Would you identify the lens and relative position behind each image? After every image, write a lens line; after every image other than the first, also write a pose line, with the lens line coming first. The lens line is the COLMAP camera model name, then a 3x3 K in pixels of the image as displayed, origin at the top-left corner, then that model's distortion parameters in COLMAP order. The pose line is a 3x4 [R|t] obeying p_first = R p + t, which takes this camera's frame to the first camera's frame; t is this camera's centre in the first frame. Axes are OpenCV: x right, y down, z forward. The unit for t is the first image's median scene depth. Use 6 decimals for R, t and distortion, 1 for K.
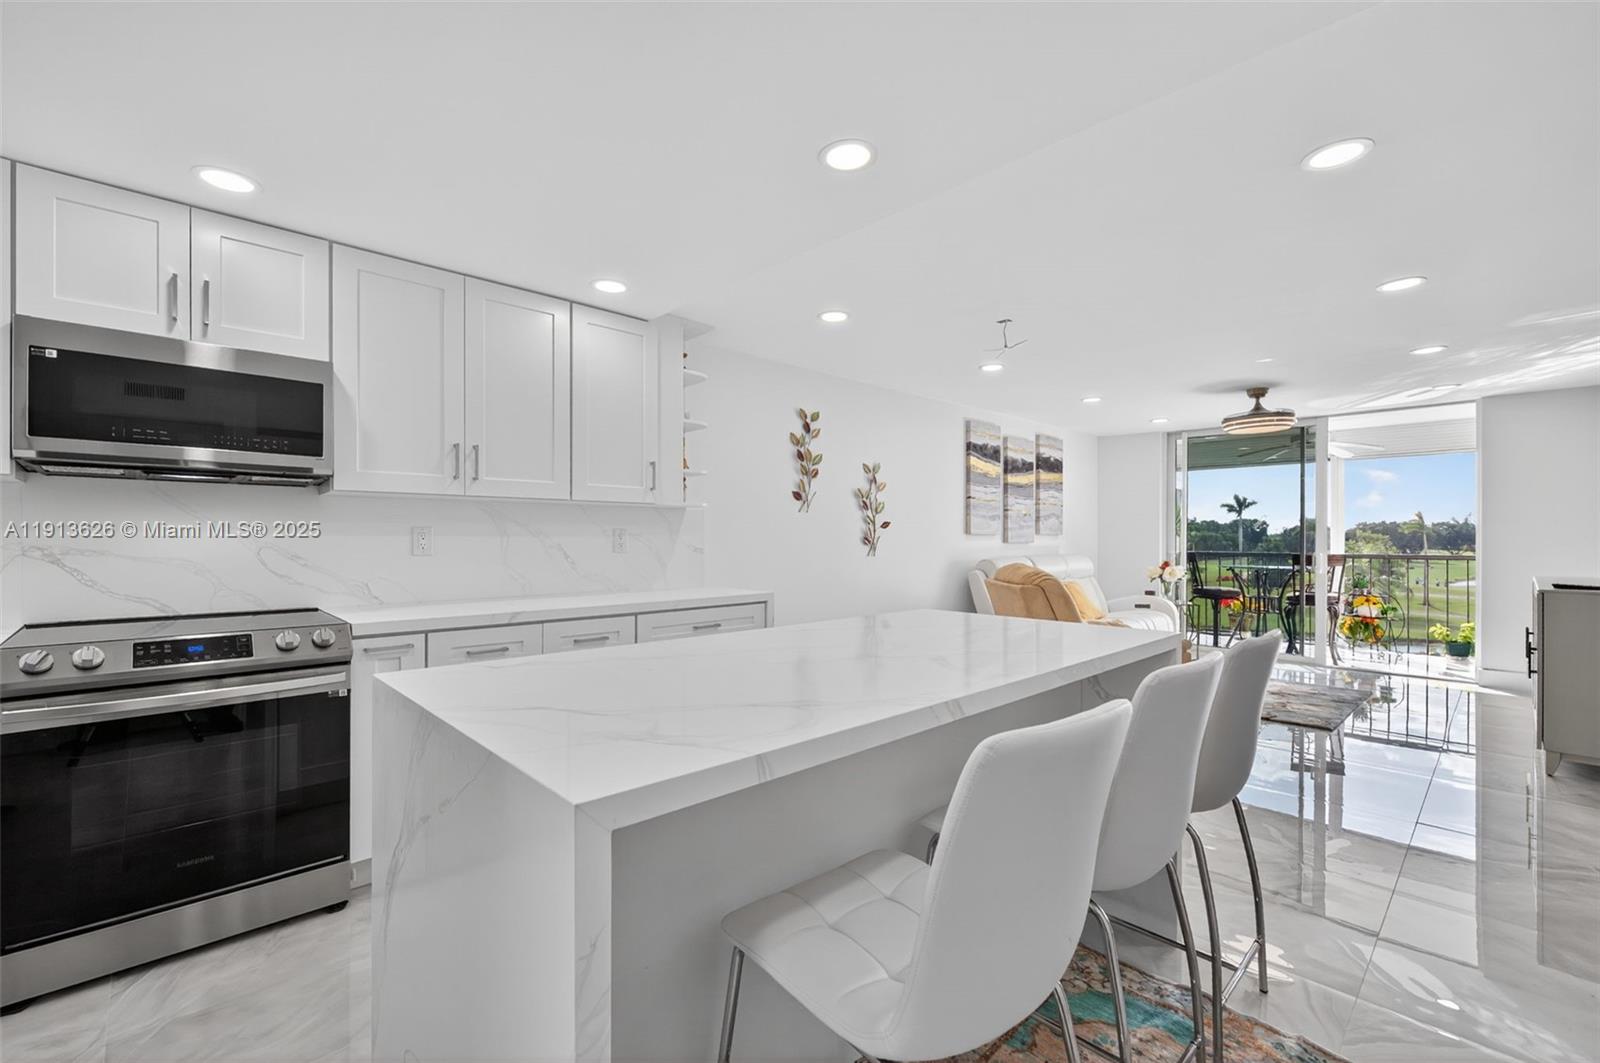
lens RADIAL K [[674.6, 0, 805.3], [0, 674.6, 538.5], [0, 0, 1]] dist [0.001070, 0.000199]
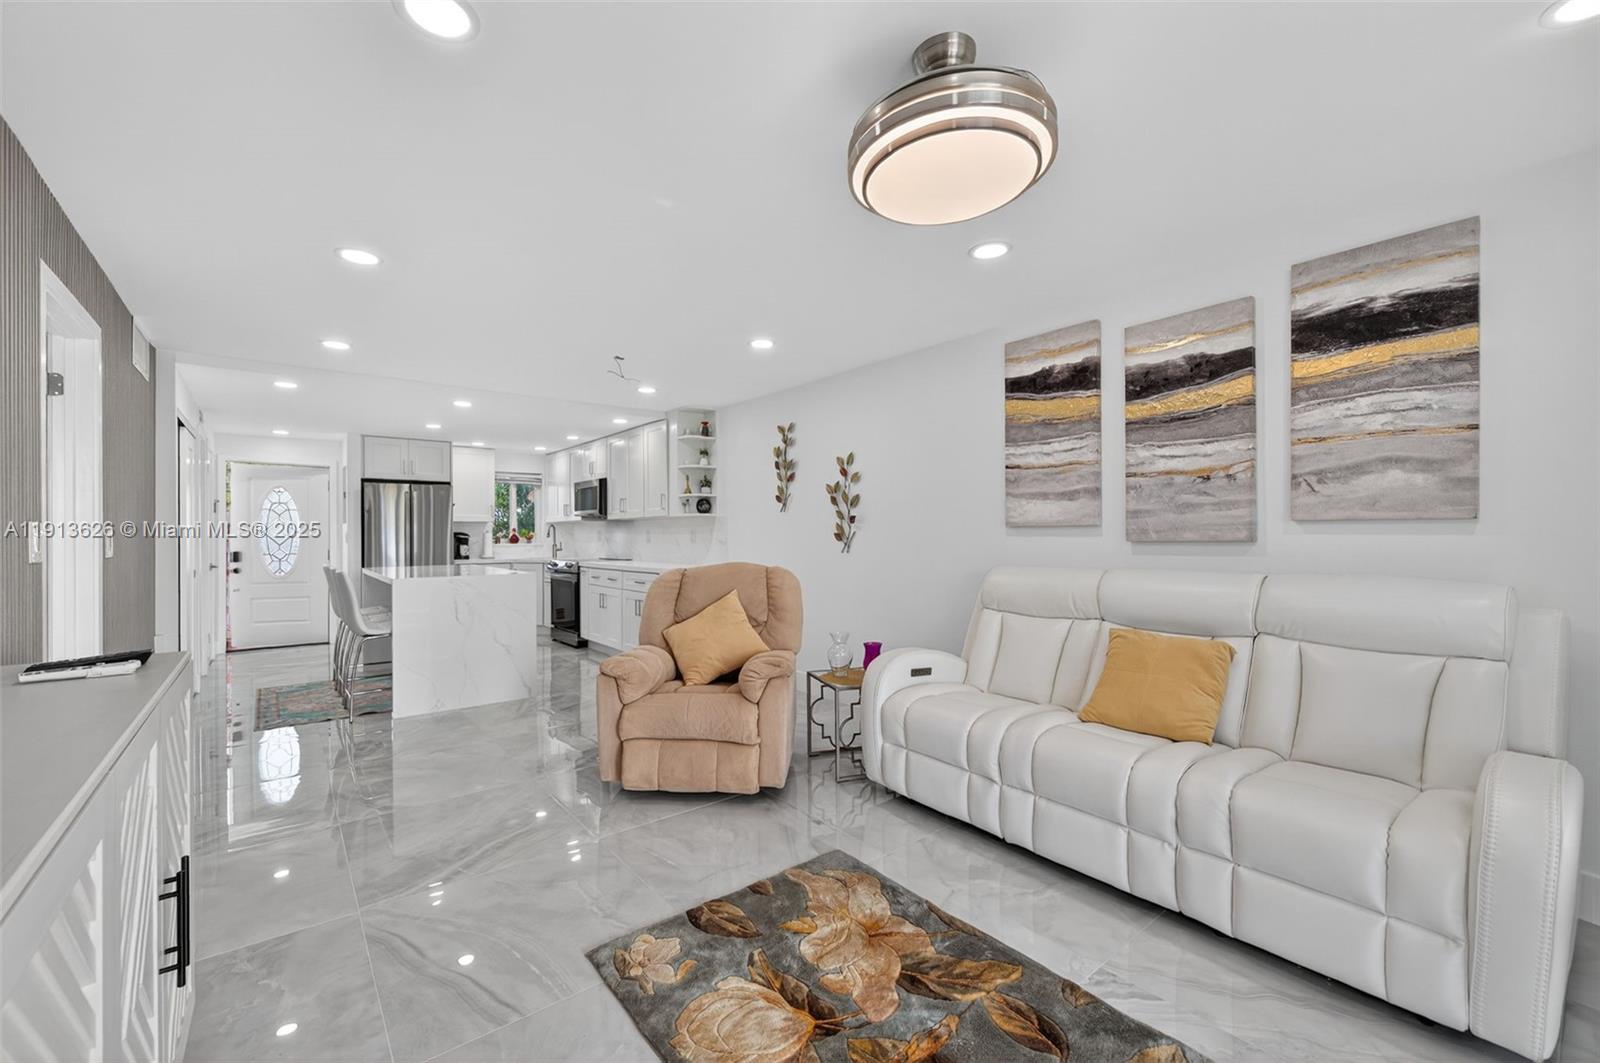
lens RADIAL K [[641.3, 0, 800.7], [0, 641.3, 524.0], [0, 0, 1]] dist [-0.003848, -0.000183]
pose [[-0.078750, -0.018674, -0.996719, 1.080777], [0.002256, 0.999819, -0.018911, 0.002833], [0.996892, -0.003738, -0.078694, 1.089173]]
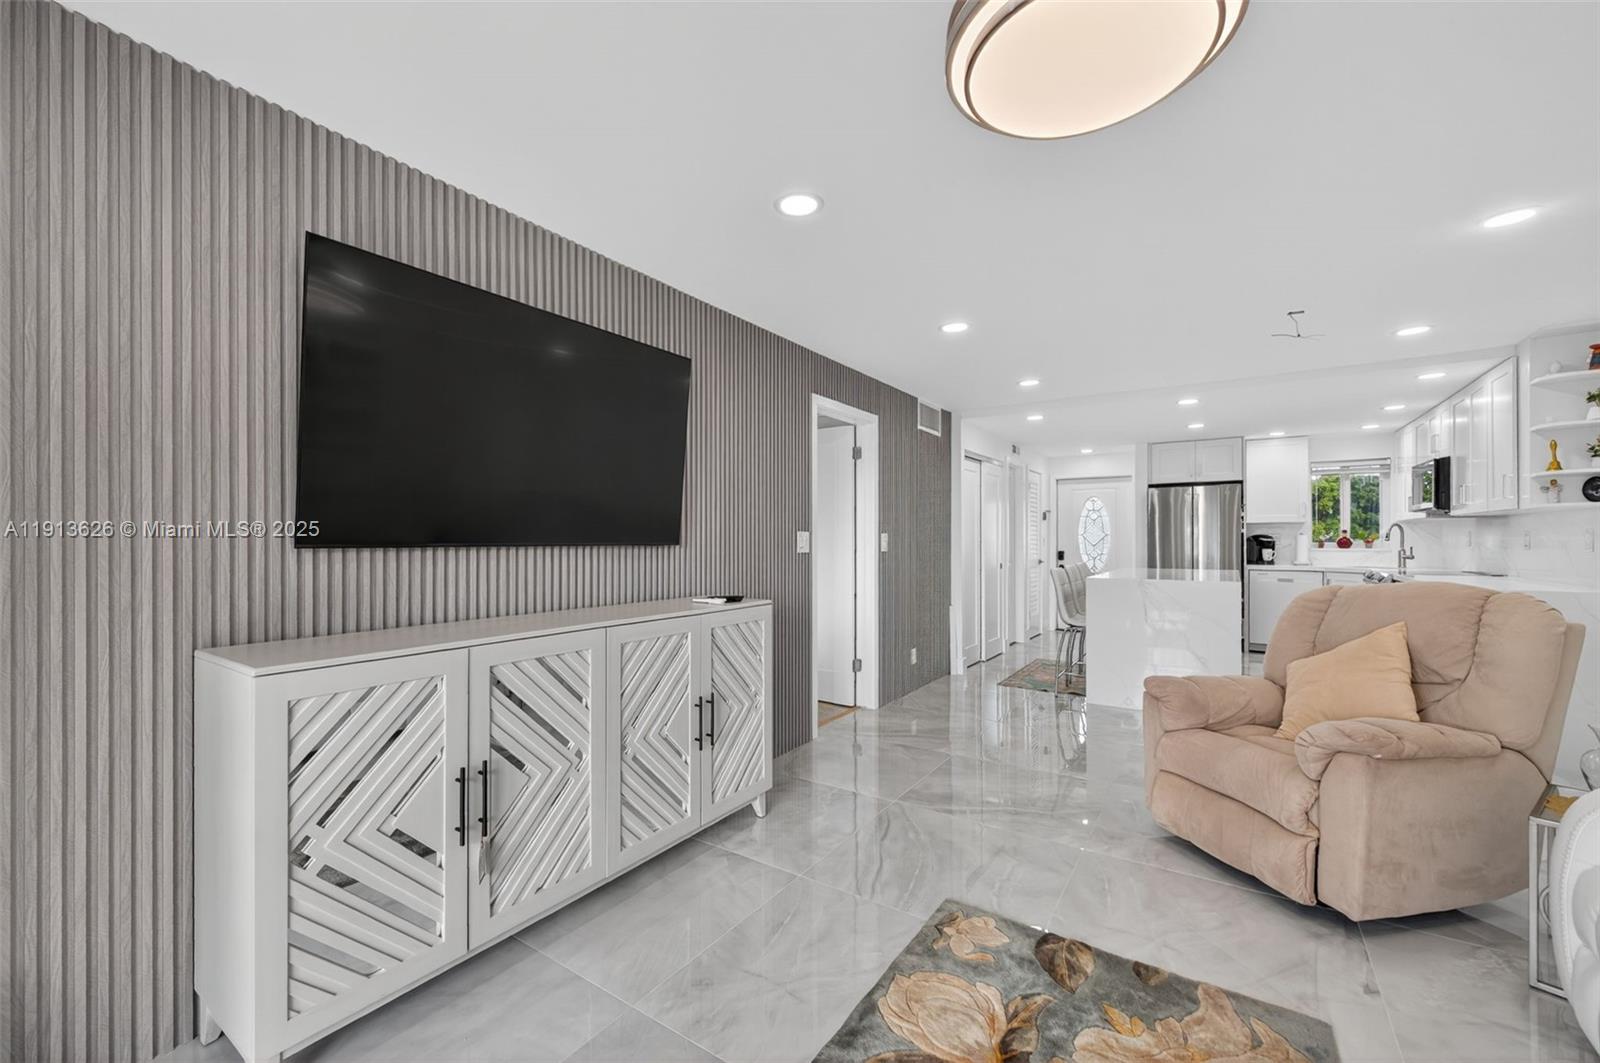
lens RADIAL K [[674.6, 0, 796.3], [0, 674.6, 540.1], [0, 0, 1]] dist [0.001070, 0.000199]
pose [[-0.977645, 0.000910, -0.210260, 0.963076], [0.000434, 0.999997, 0.002312, 0.000981], [0.210262, 0.002169, -0.977643, 1.275876]]
